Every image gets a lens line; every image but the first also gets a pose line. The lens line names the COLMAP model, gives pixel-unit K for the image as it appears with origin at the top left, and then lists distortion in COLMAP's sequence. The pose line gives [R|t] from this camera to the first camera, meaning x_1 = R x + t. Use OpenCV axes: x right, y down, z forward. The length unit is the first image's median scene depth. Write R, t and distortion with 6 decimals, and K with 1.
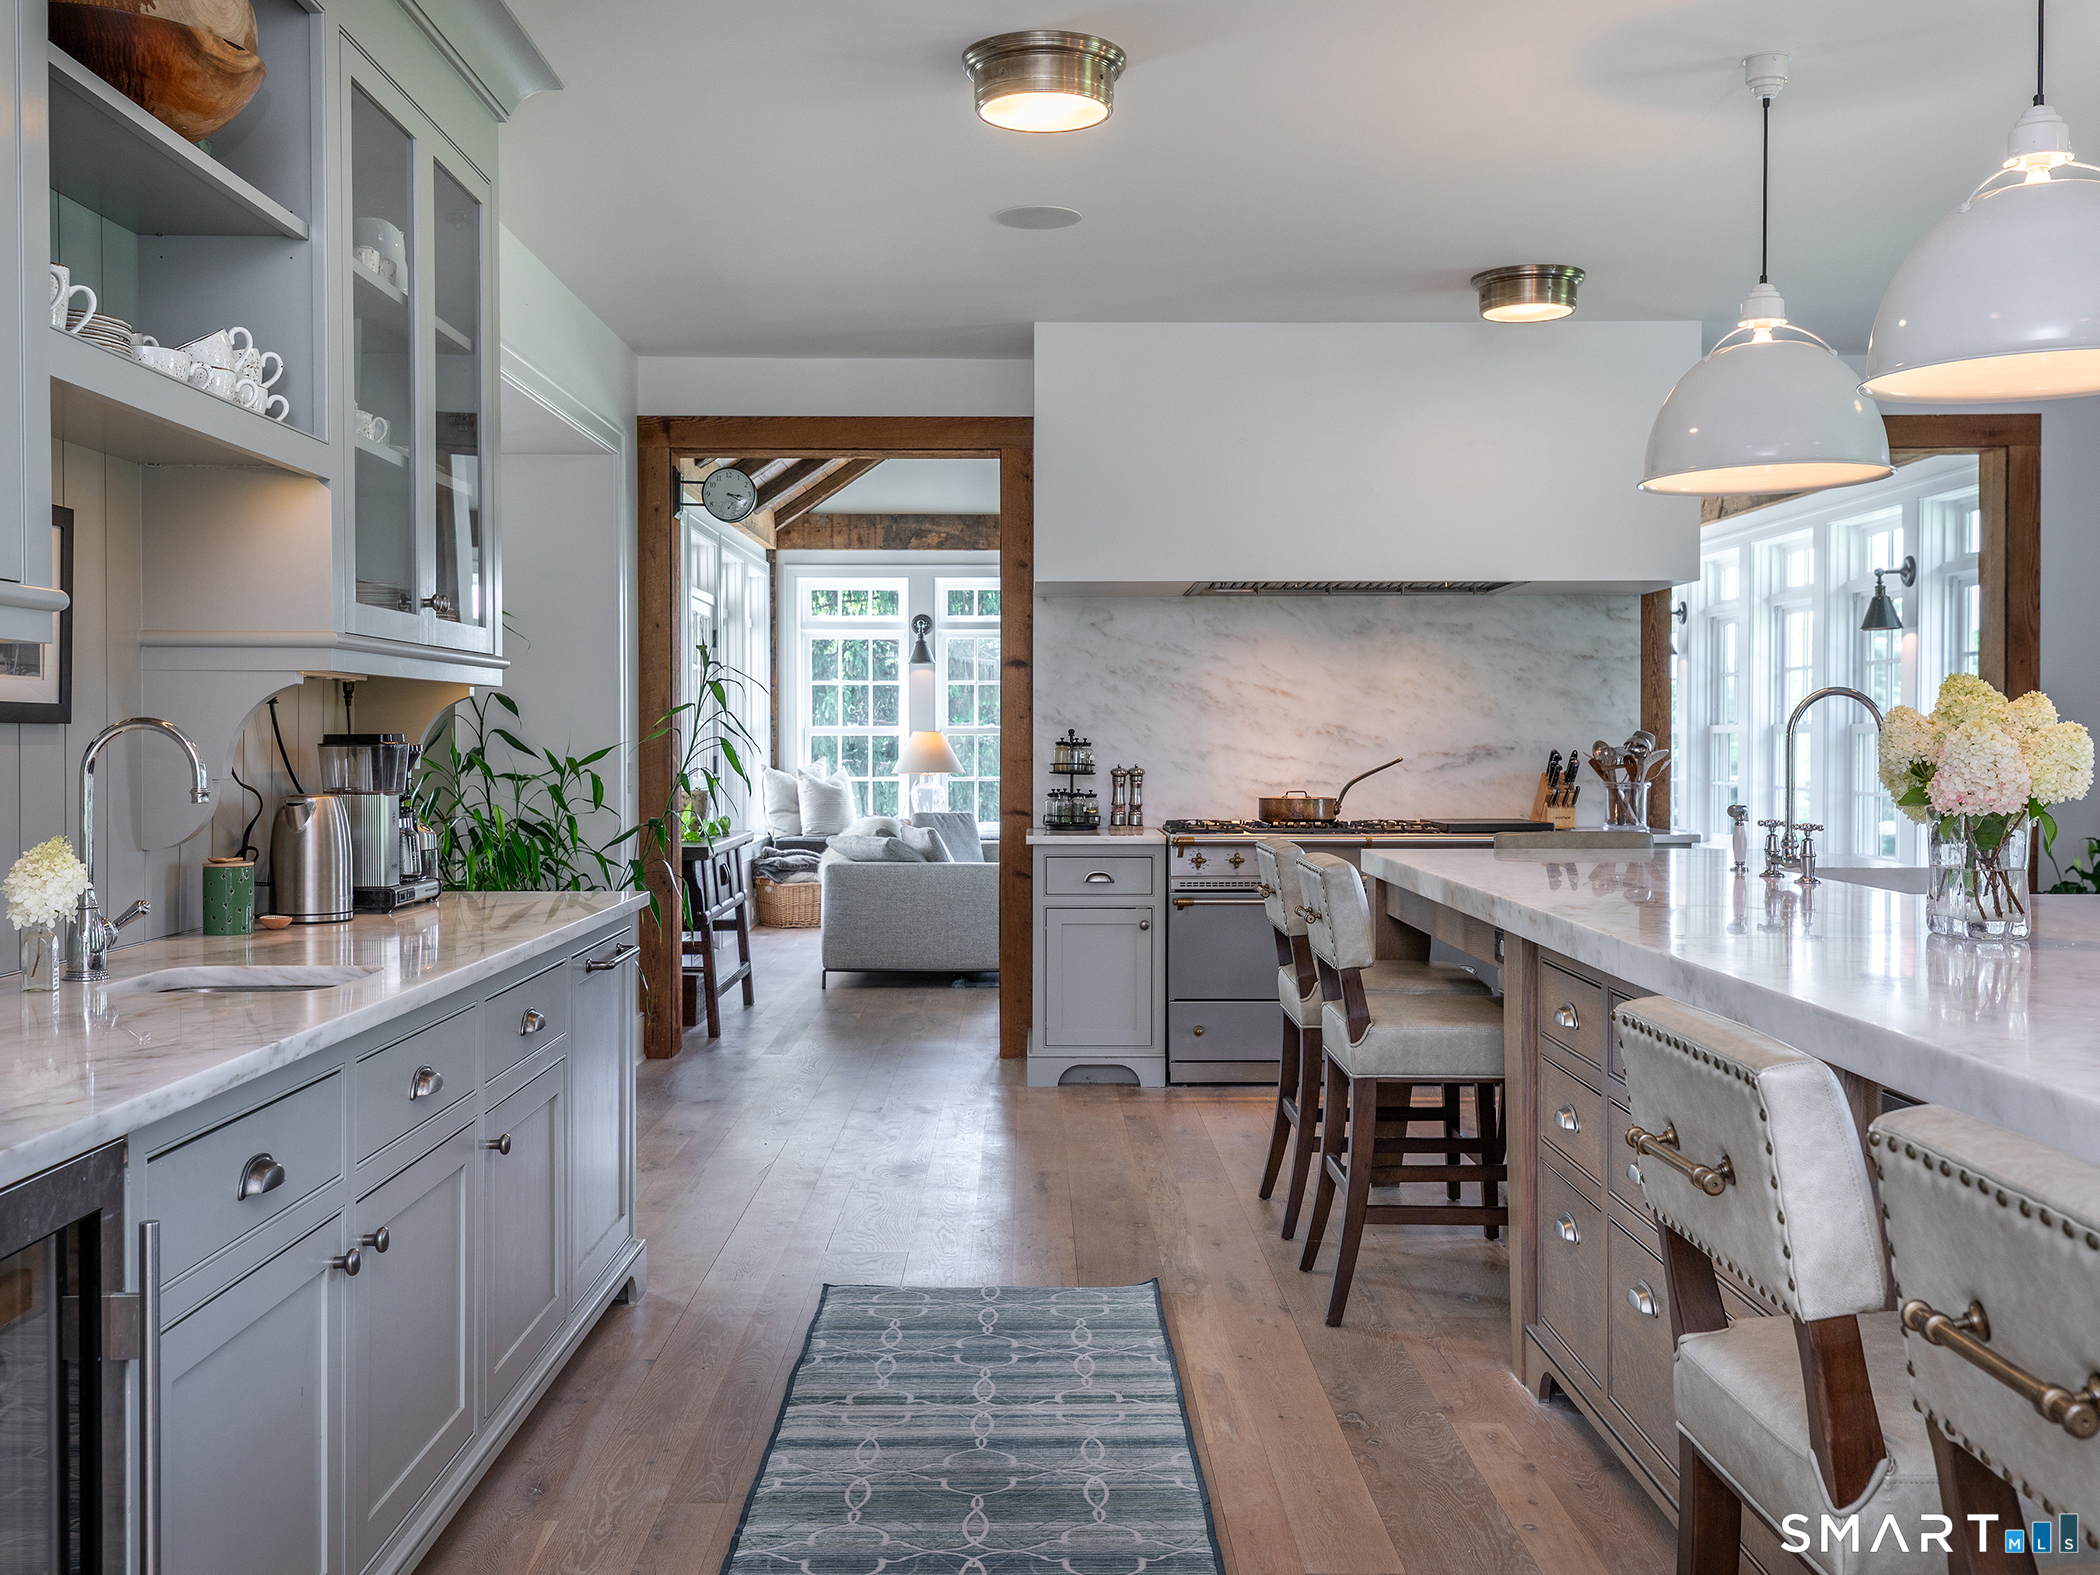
lens RADIAL K [[1841.1, 0, 1053.6], [0, 1841.1, 775.9], [0, 0, 1]] dist [-0.010314, -0.000607]
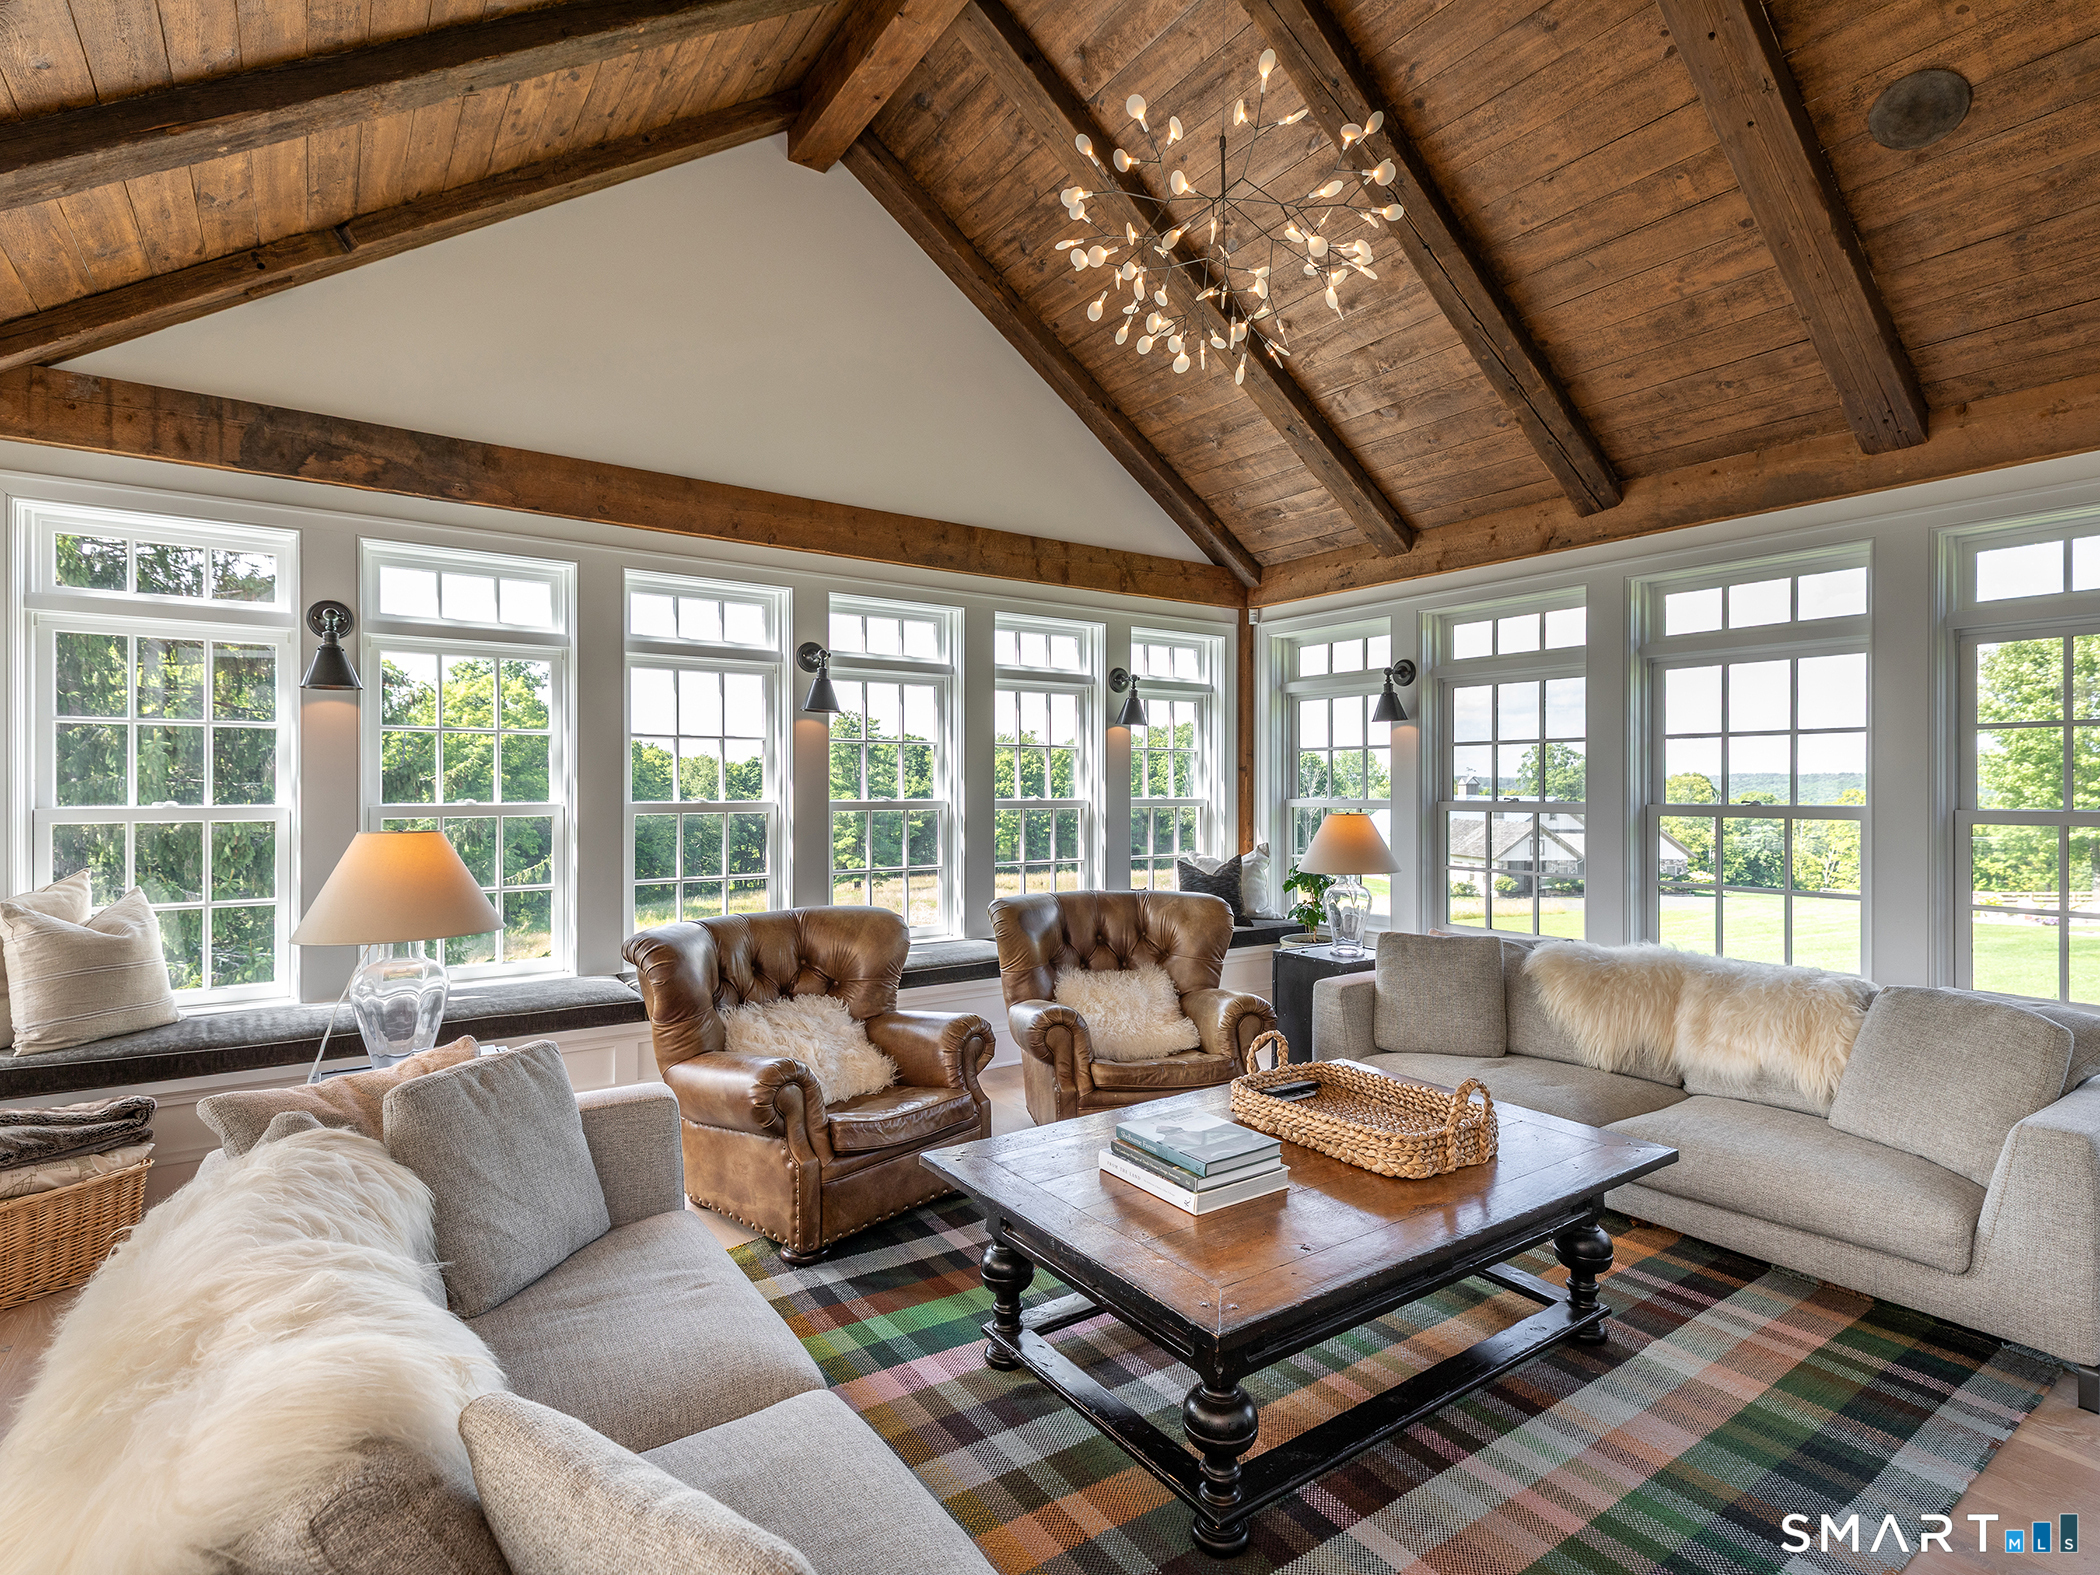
lens RADIAL K [[1051.8, 0, 1056.8], [0, 1051.8, 790.9], [0, 0, 1]] dist [0.005433, 0.000993]
pose [[0.835762, 0.001038, 0.549091, -0.063303], [0.012796, 0.999690, -0.021366, -0.022133], [-0.548942, 0.024883, 0.835490, 0.622587]]
